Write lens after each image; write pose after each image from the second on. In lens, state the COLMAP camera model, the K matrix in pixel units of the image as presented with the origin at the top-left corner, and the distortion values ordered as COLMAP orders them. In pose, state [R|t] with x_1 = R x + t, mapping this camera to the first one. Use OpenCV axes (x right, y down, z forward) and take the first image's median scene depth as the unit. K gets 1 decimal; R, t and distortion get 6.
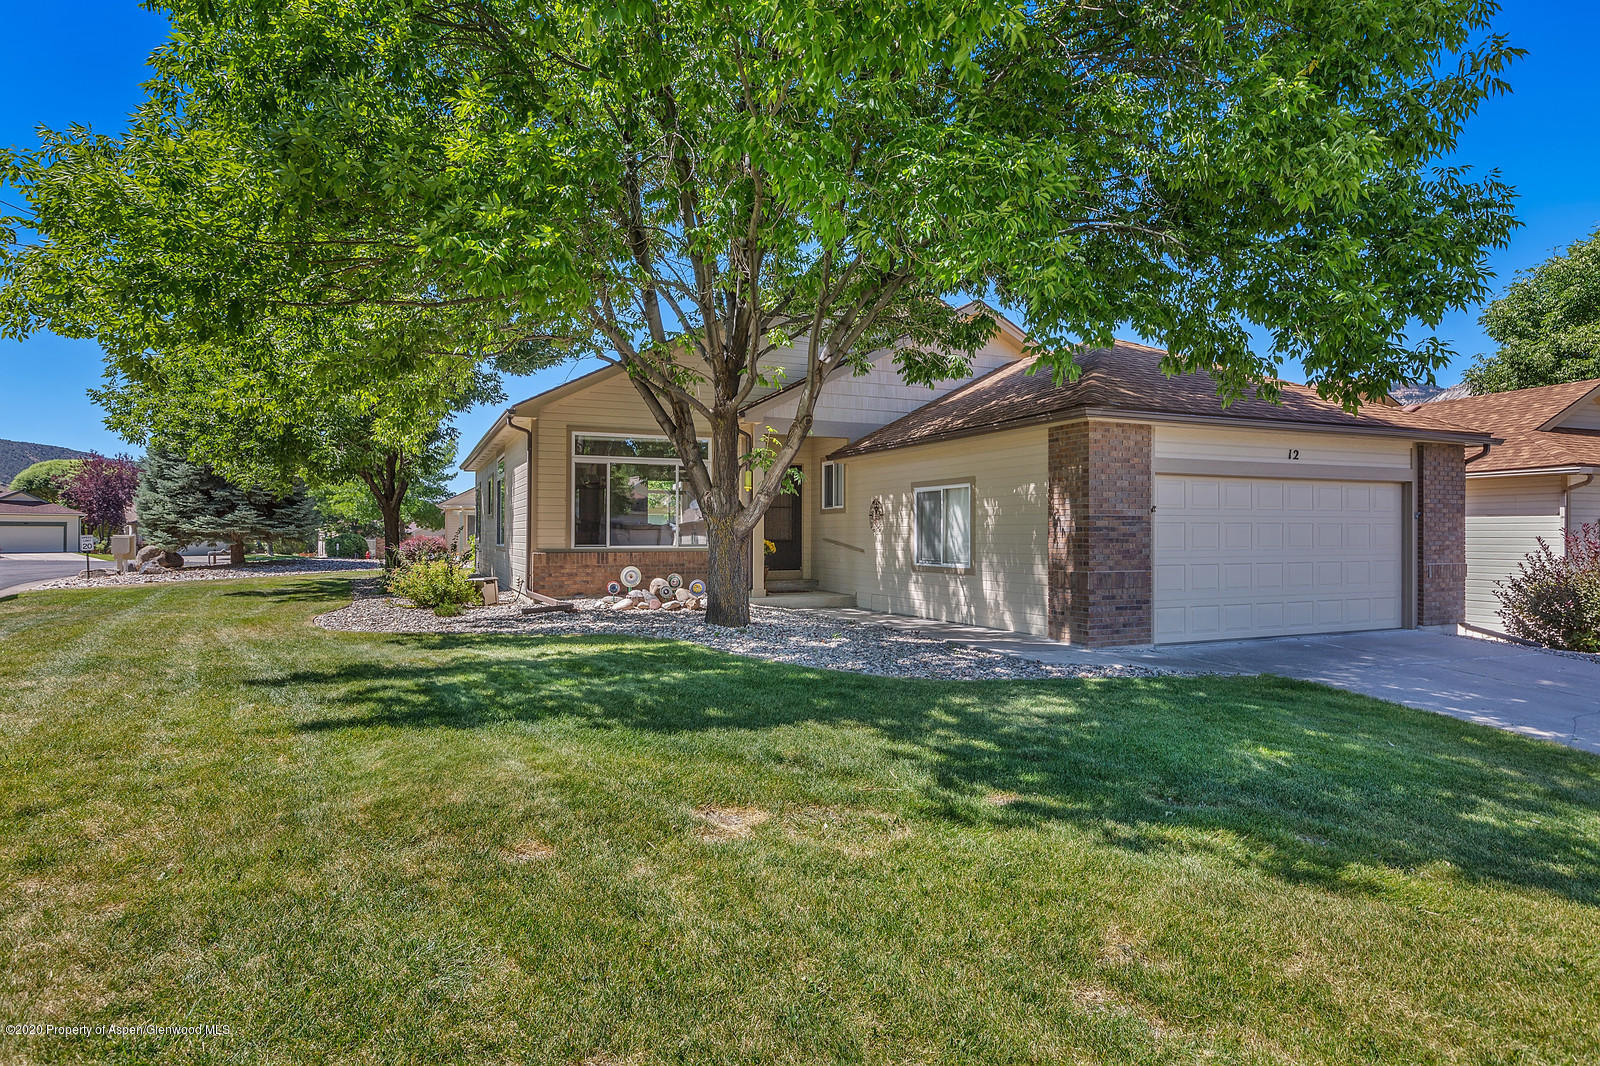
lens RADIAL K [[916.8, 0, 803.7], [0, 916.8, 520.9], [0, 0, 1]] dist [0.004065, 0.000235]
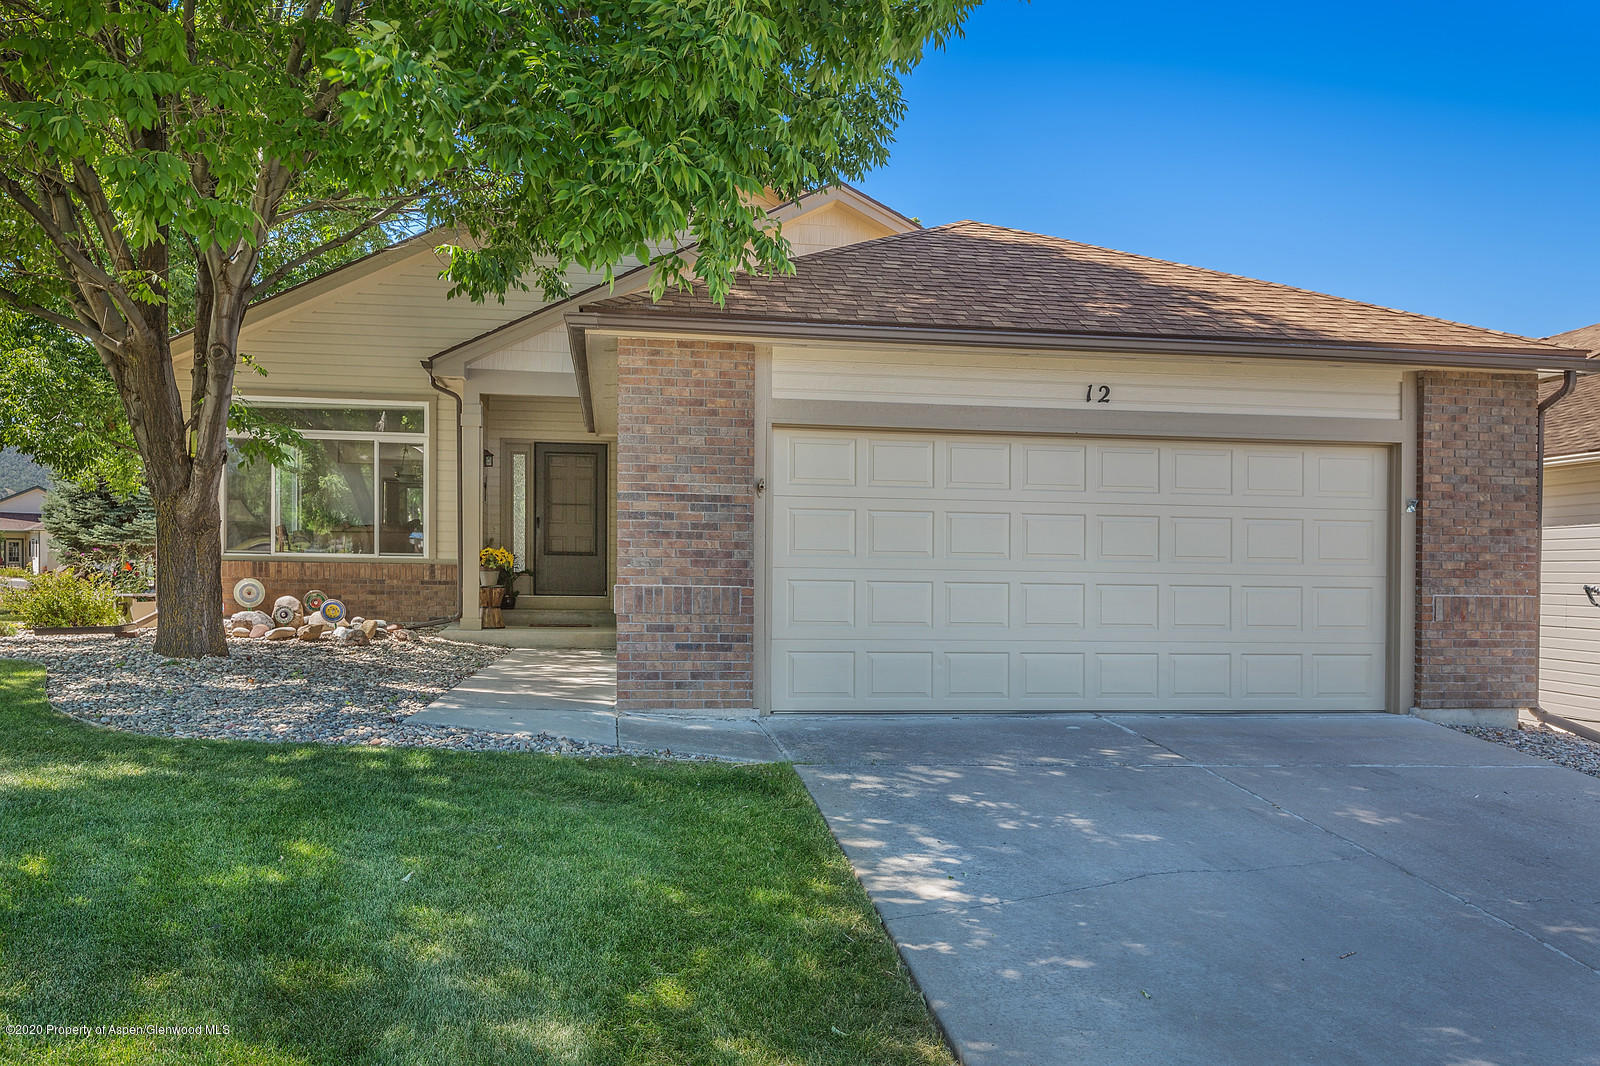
lens RADIAL K [[1256.5, 0, 796.3], [0, 1256.5, 550.1], [0, 0, 1]] dist [0.000143, -0.002967]
pose [[0.961756, 0.009991, -0.273727, 0.567353], [-0.011016, 0.999937, -0.002206, 0.028598], [0.273688, 0.005137, 0.961805, 0.196600]]
